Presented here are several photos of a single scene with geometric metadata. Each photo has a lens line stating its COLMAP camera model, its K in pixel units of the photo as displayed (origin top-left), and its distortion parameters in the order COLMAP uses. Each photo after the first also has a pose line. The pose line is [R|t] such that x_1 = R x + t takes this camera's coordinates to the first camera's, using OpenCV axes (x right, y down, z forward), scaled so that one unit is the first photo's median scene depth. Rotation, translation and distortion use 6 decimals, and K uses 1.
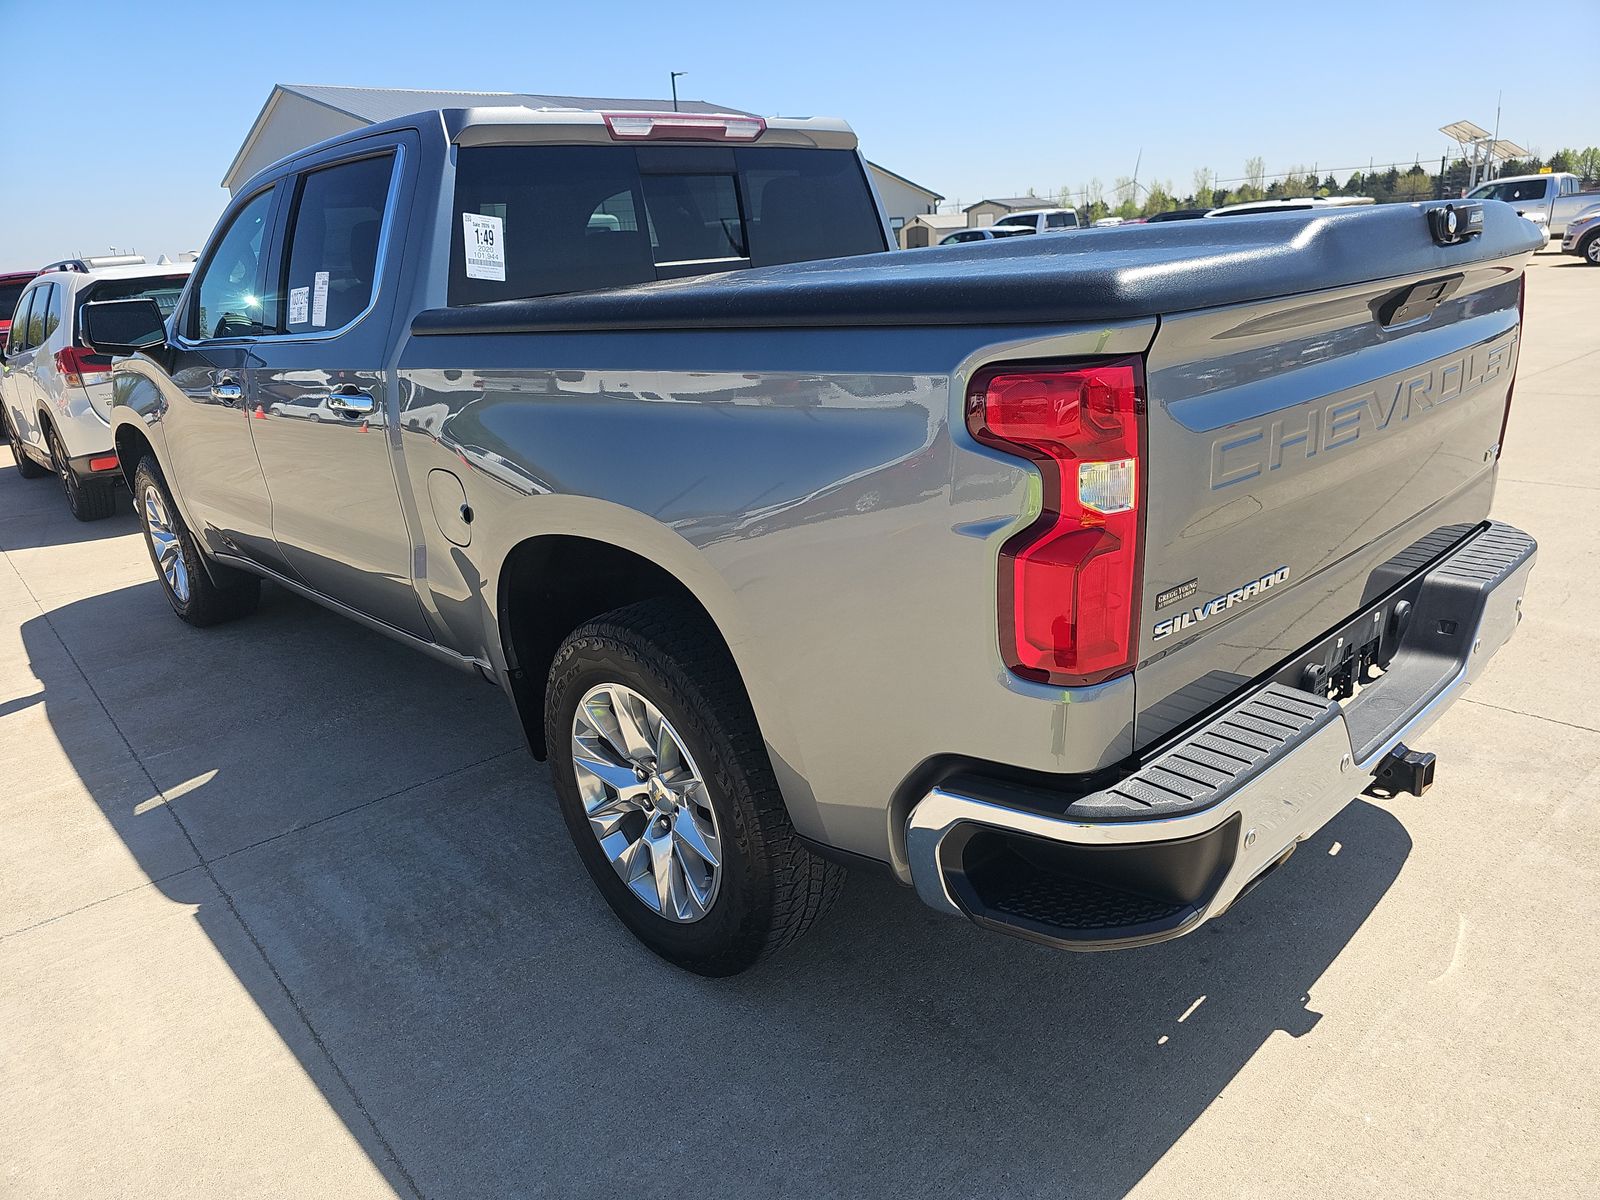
lens RADIAL K [[1068.1, 0, 800.0], [0, 1068.1, 600.0], [0, 0, 1]] dist [-0.001092, -0.001106]
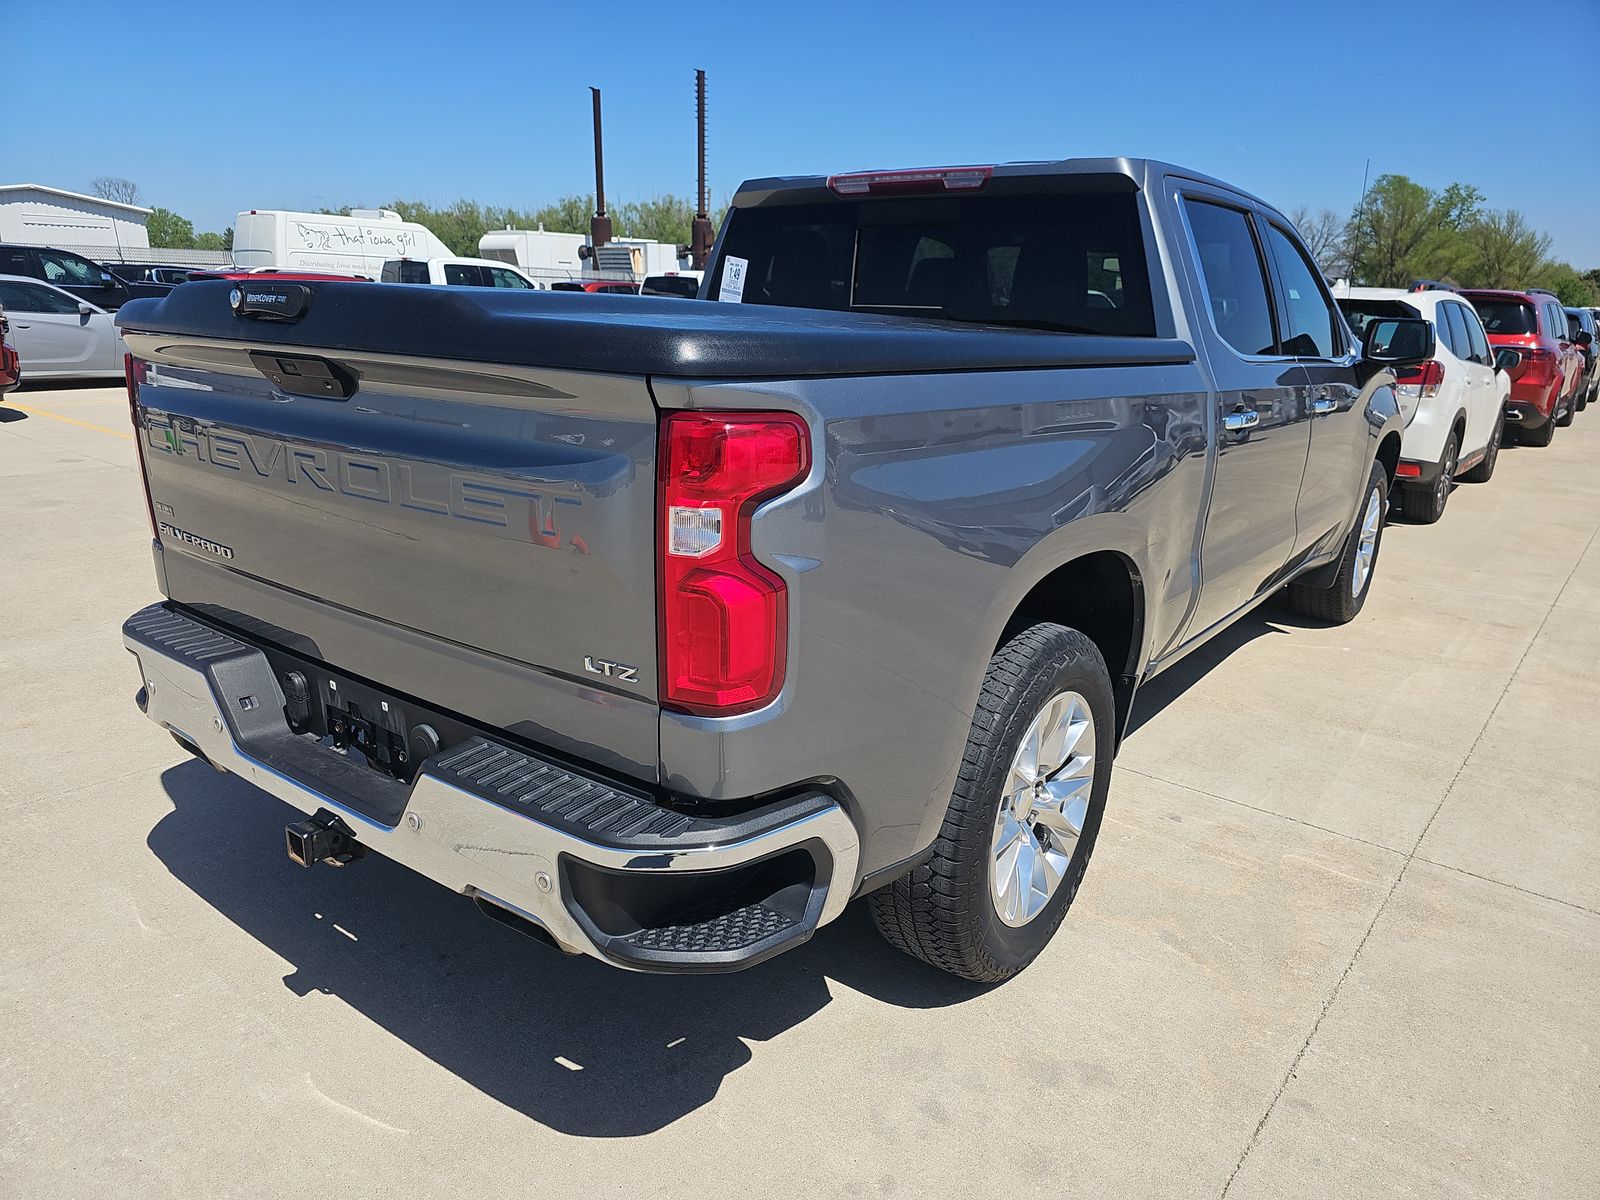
lens RADIAL K [[1110.8, 0, 798.9], [0, 1110.8, 641.4], [0, 0, 1]] dist [0.005556, 0.001039]
pose [[0.166311, 0.359595, -0.918168, 1.164163], [-0.355229, 0.890465, 0.284402, -0.350466], [0.919866, 0.278861, 0.275832, 0.808632]]
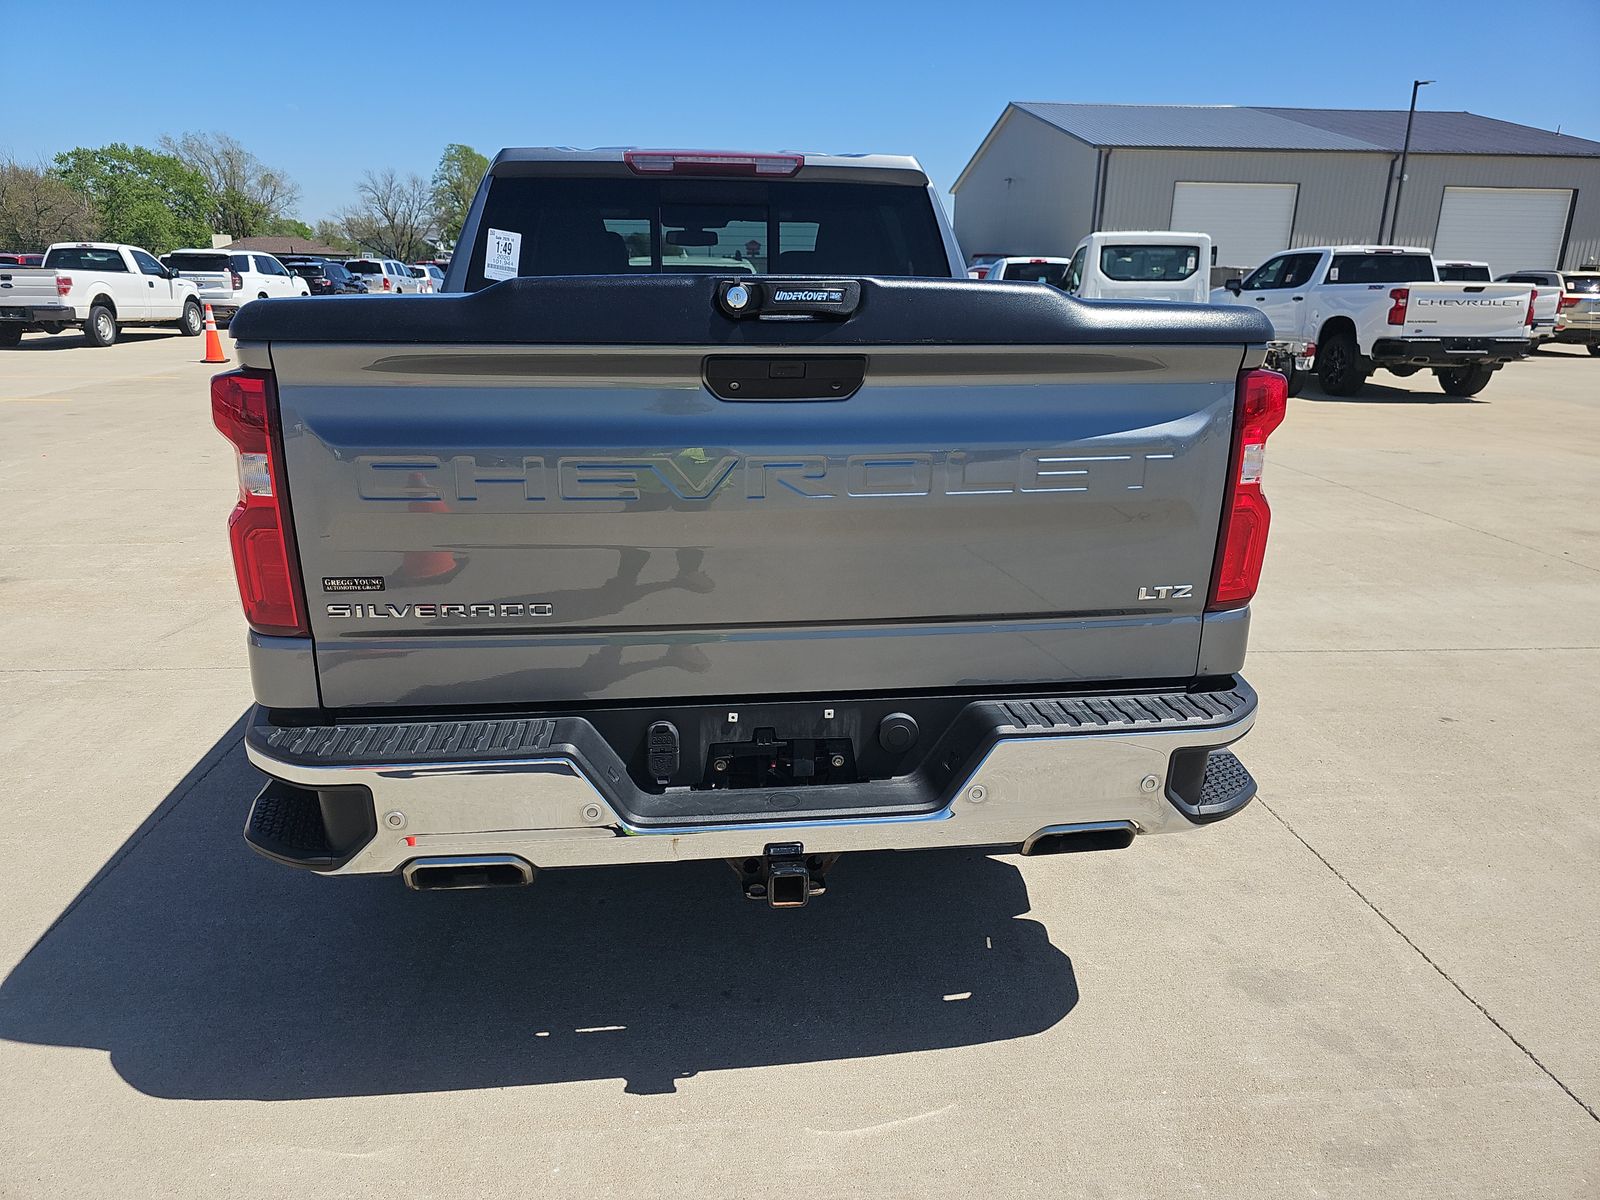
lens RADIAL K [[1062.3, 0, 801.5], [0, 1062.3, 581.5], [0, 0, 1]] dist [0.026708, -0.000057]
pose [[0.802648, 0.235860, -0.547838, 0.778196], [-0.248202, 0.967269, 0.052793, -0.107820], [0.542358, 0.093600, 0.834917, 0.161063]]
